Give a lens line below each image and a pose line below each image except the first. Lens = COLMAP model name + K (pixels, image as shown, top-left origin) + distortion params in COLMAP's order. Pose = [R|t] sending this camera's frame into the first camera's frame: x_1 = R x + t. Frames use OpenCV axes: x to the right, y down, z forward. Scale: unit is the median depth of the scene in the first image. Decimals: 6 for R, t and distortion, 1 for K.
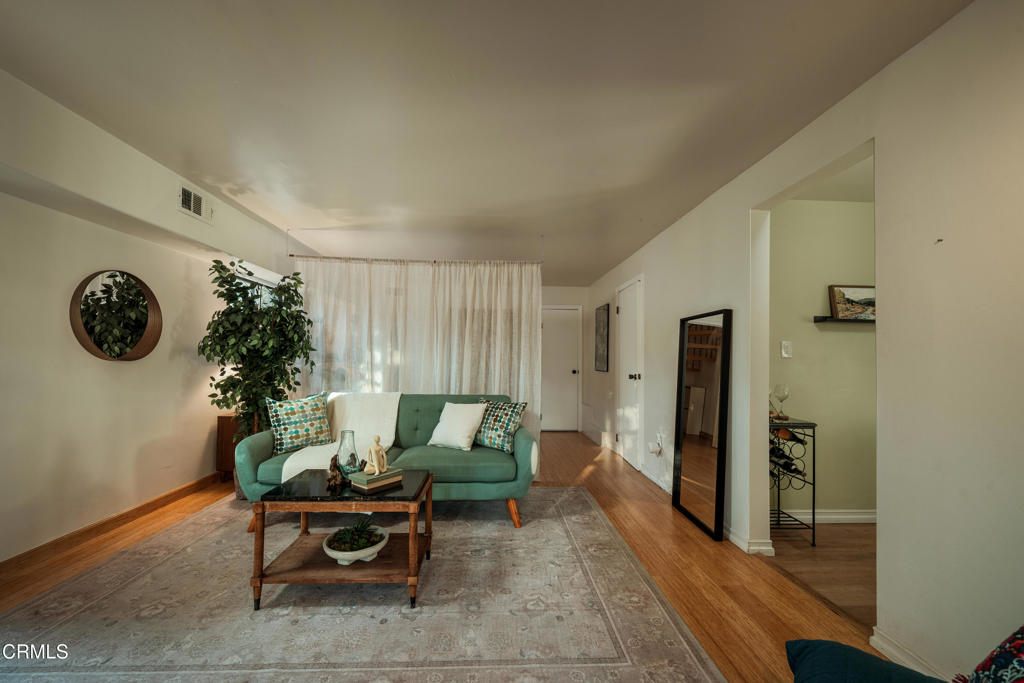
lens RADIAL K [[399.7, 0, 513.1], [0, 399.7, 352.5], [0, 0, 1]] dist [-0.000003, 0.000000]
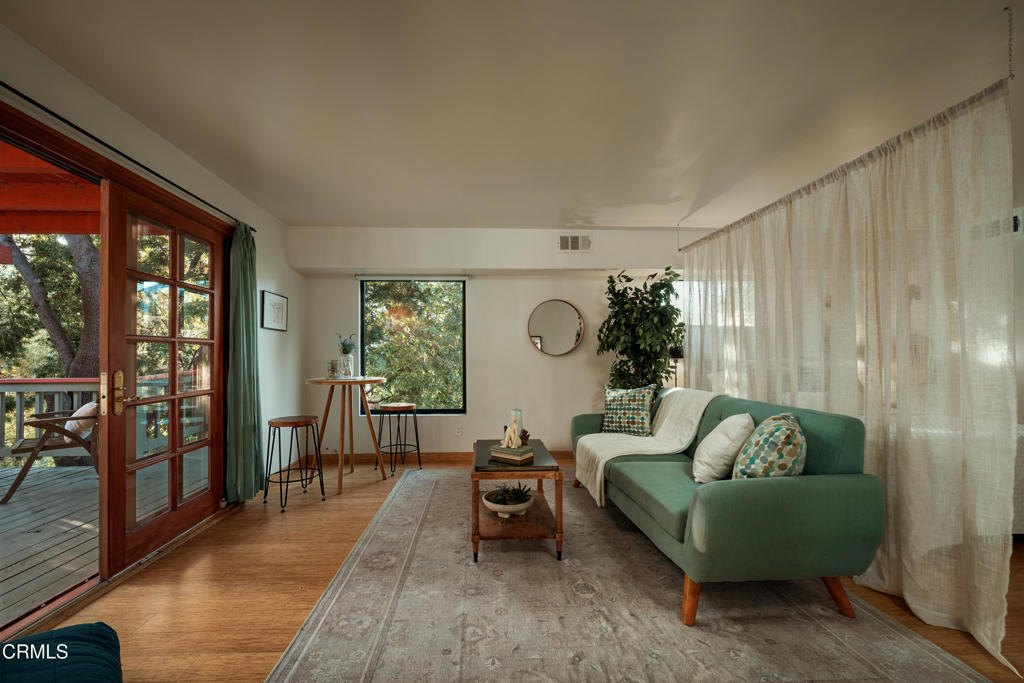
lens RADIAL K [[426.7, 0, 513.5], [0, 426.7, 356.2], [0, 0, 1]] dist [-0.000038, 0.000081]
pose [[-0.008871, -0.016682, -0.999821, 0.703179], [0.020014, 0.999658, -0.016857, 0.046888], [0.999760, -0.020160, -0.008535, 0.804644]]
